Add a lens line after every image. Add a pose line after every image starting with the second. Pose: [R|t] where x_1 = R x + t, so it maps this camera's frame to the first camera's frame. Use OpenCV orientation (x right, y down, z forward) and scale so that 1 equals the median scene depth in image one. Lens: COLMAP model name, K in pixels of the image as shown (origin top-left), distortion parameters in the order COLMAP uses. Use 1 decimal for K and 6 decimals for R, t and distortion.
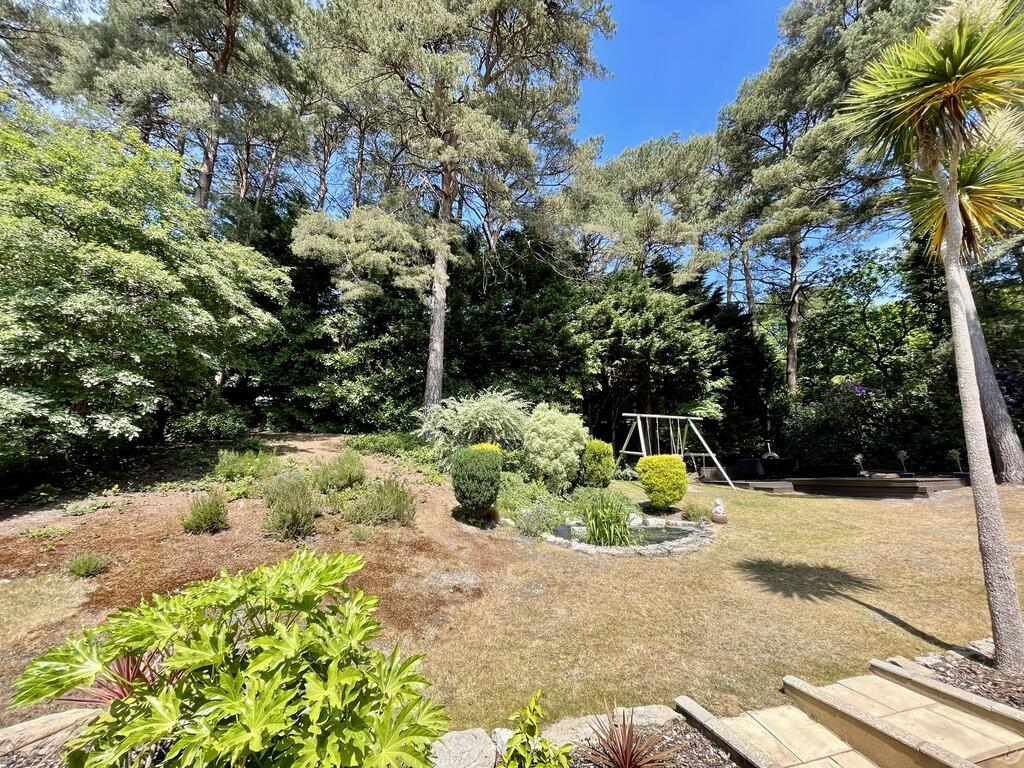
lens RADIAL K [[418.1, 0, 504.9], [0, 418.1, 383.9], [0, 0, 1]] dist [-0.001409, 0.000014]
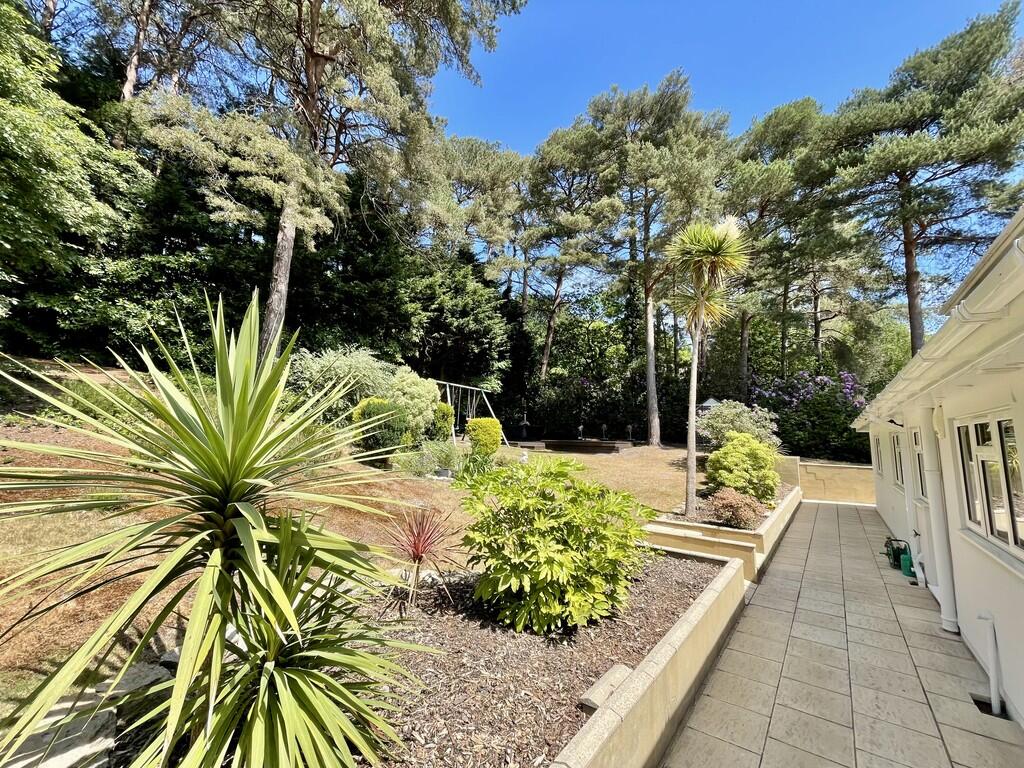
lens RADIAL K [[418.1, 0, 516.0], [0, 418.1, 383.5], [0, 0, 1]] dist [-0.001409, 0.000014]
pose [[0.805970, 0.106911, 0.582222, -0.200674], [-0.157303, 0.986874, 0.036539, 0.002641], [-0.570673, -0.121034, 0.812209, -0.053840]]
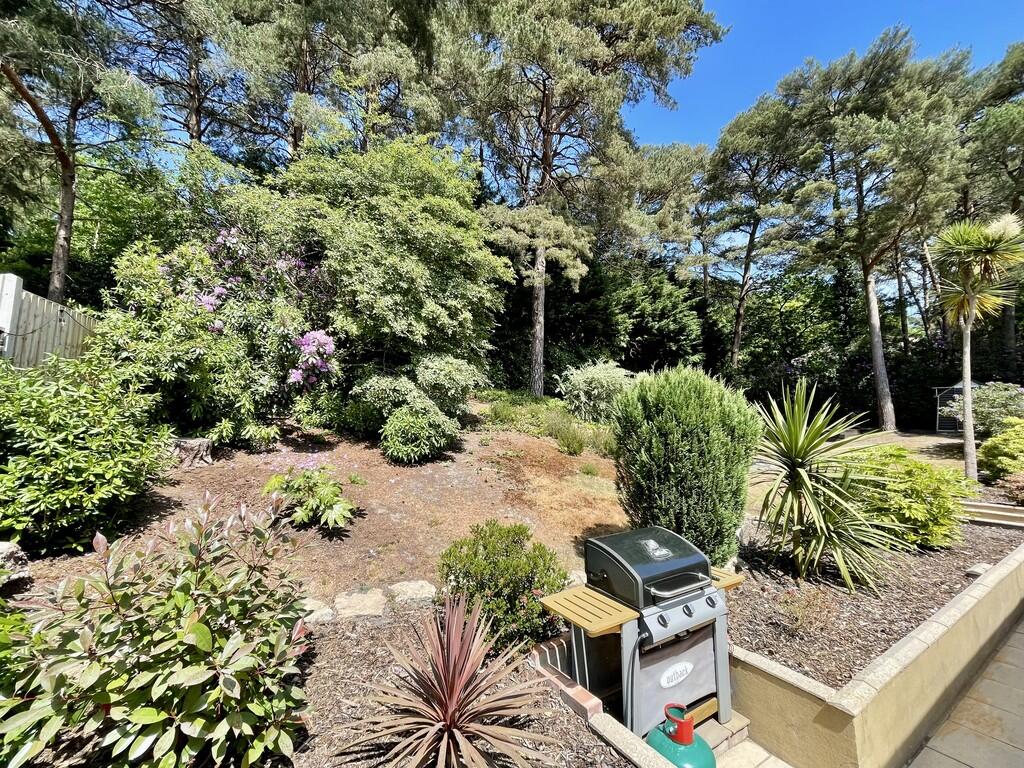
lens RADIAL K [[418.1, 0, 514.9], [0, 418.1, 382.9], [0, 0, 1]] dist [-0.001409, 0.000014]
pose [[0.962939, 0.037386, 0.267116, -0.426580], [-0.065353, 0.993176, 0.096589, -0.015540], [-0.261682, -0.110466, 0.958812, -0.125838]]
